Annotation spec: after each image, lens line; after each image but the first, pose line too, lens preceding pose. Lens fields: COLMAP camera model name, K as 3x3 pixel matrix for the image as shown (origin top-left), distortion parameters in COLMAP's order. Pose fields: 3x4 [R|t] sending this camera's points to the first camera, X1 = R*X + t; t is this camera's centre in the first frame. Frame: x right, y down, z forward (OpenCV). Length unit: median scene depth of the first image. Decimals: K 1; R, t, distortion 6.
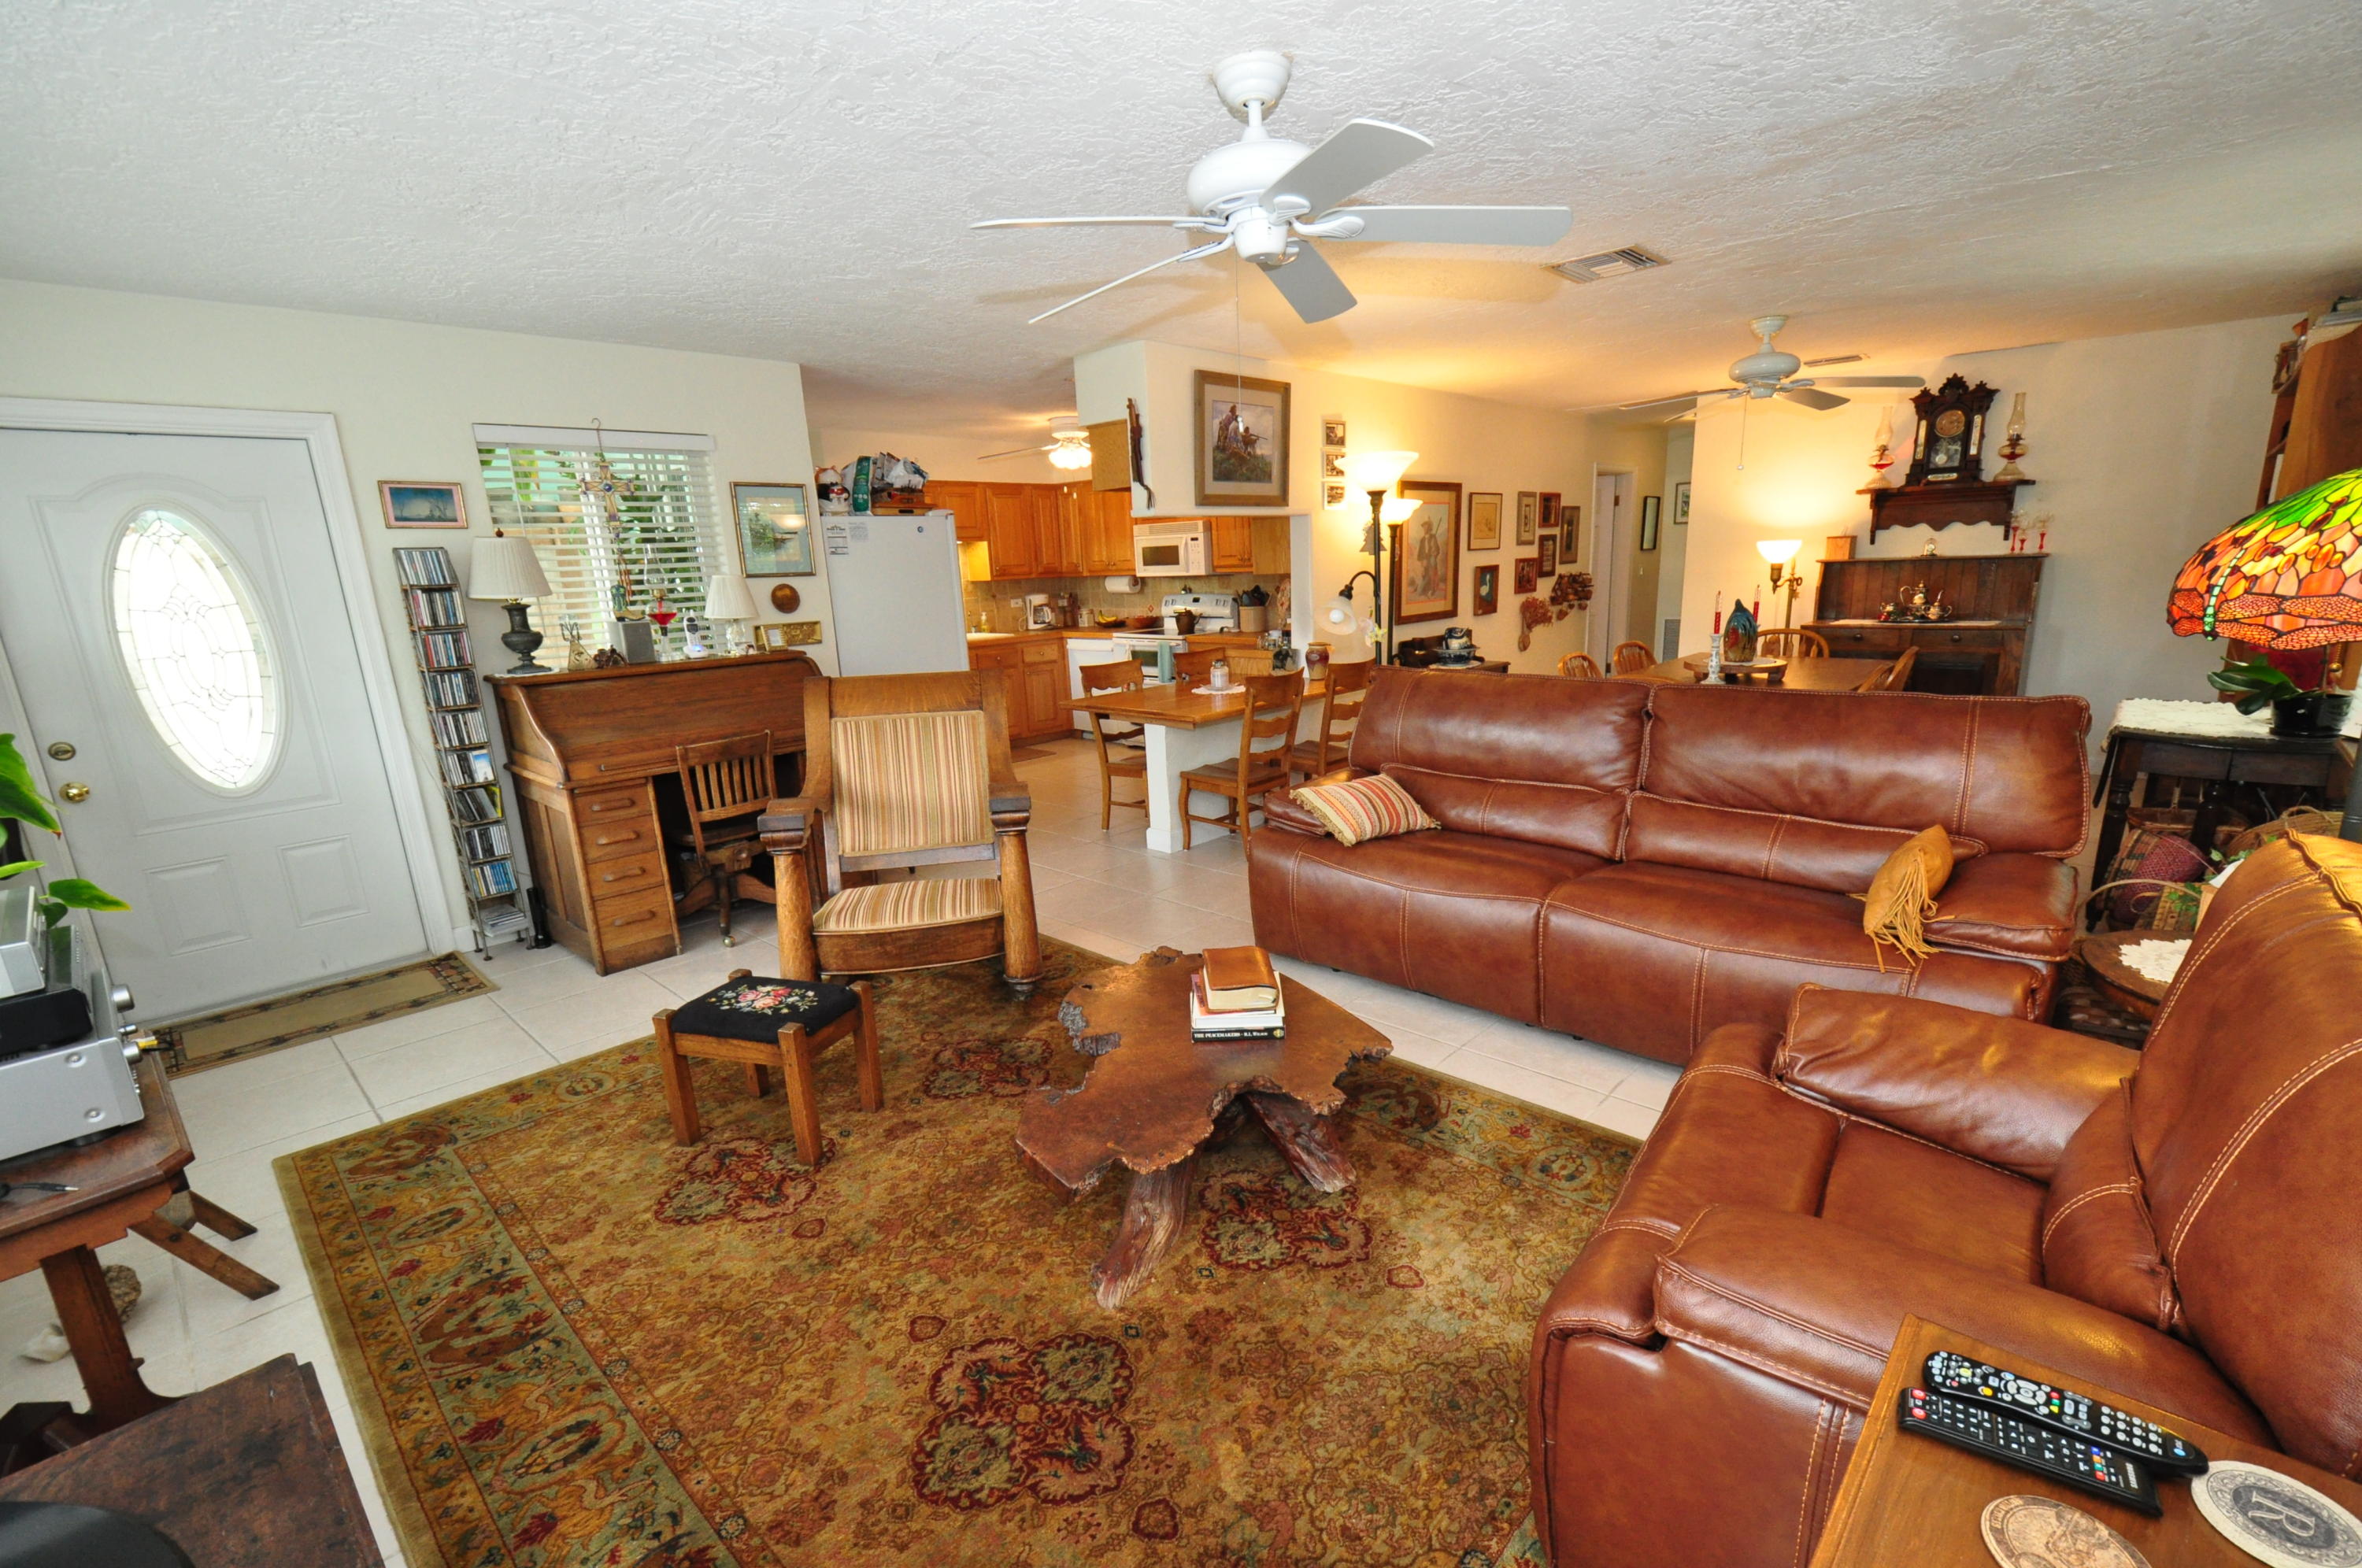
lens RADIAL K [[1025.9, 0, 1184.7], [0, 1025.9, 825.2], [0, 0, 1]] dist [-0.001320, -0.000197]
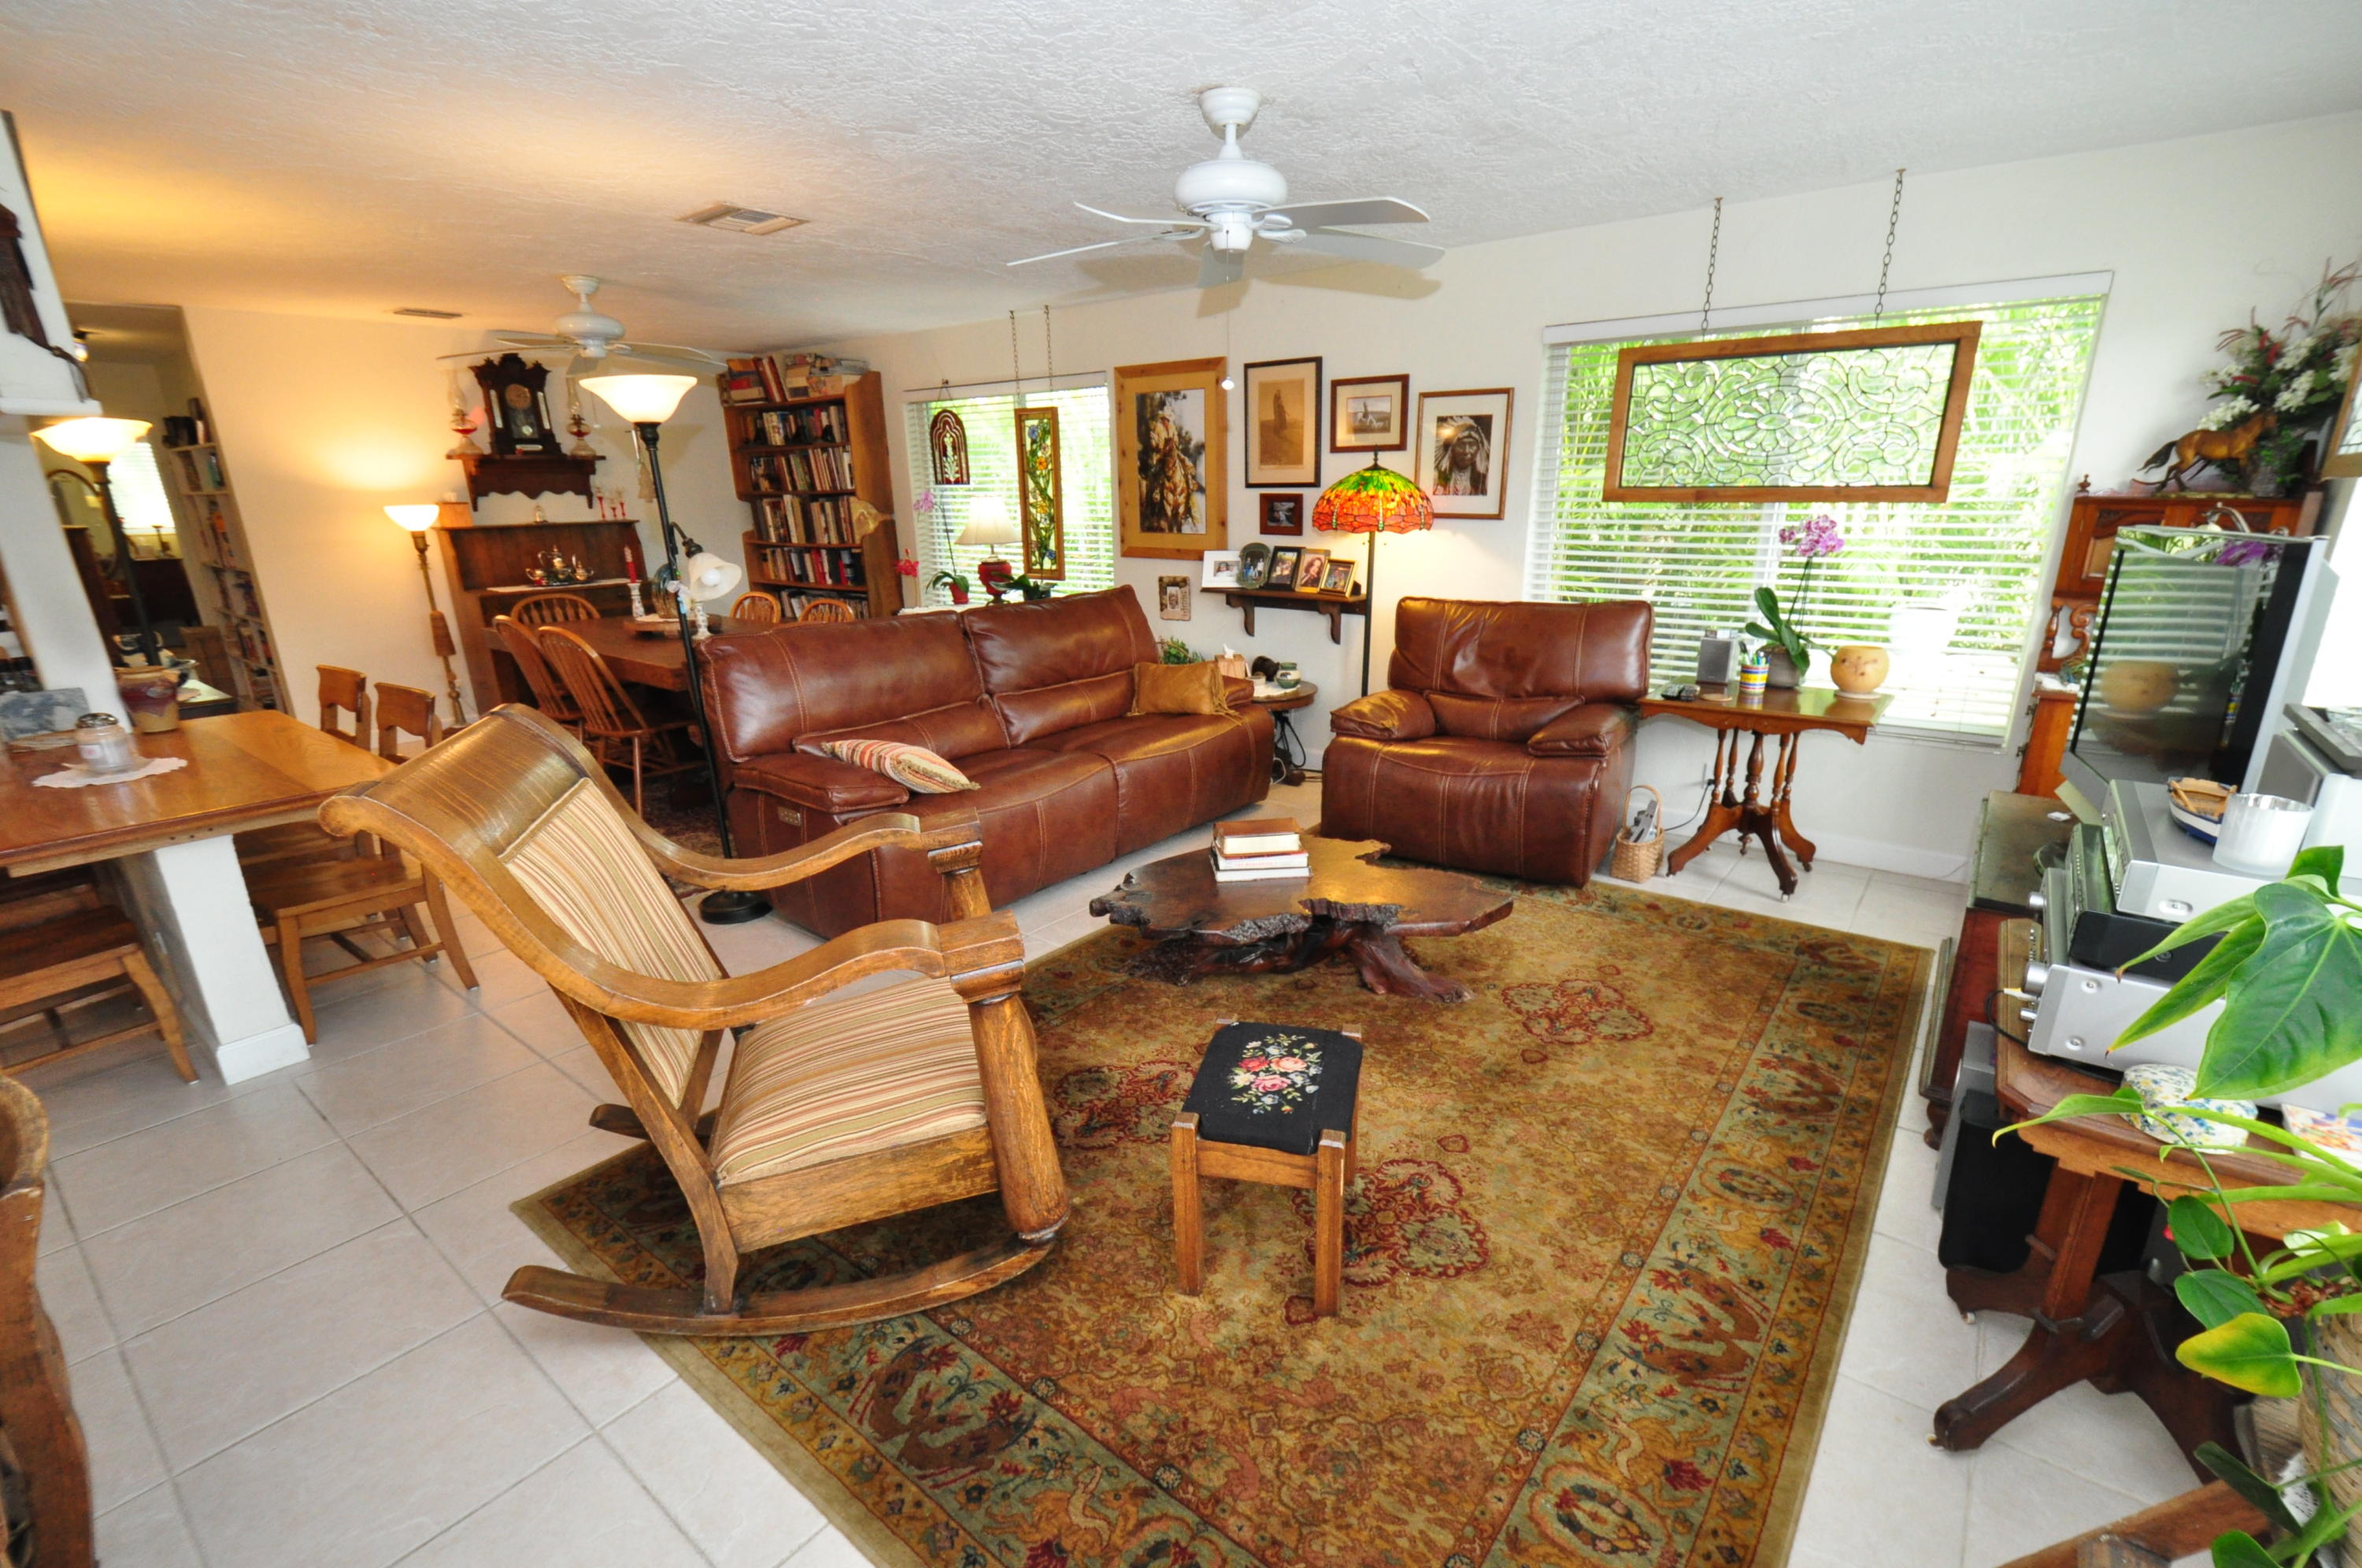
lens RADIAL K [[1065.1, 0, 1214.9], [0, 1065.1, 822.5], [0, 0, 1]] dist [0.001767, 0.000055]
pose [[-0.098559, -0.265970, 0.958930, -0.501575], [0.269010, 0.920624, 0.282994, -0.104662], [-0.958081, 0.285853, -0.019187, 0.456338]]
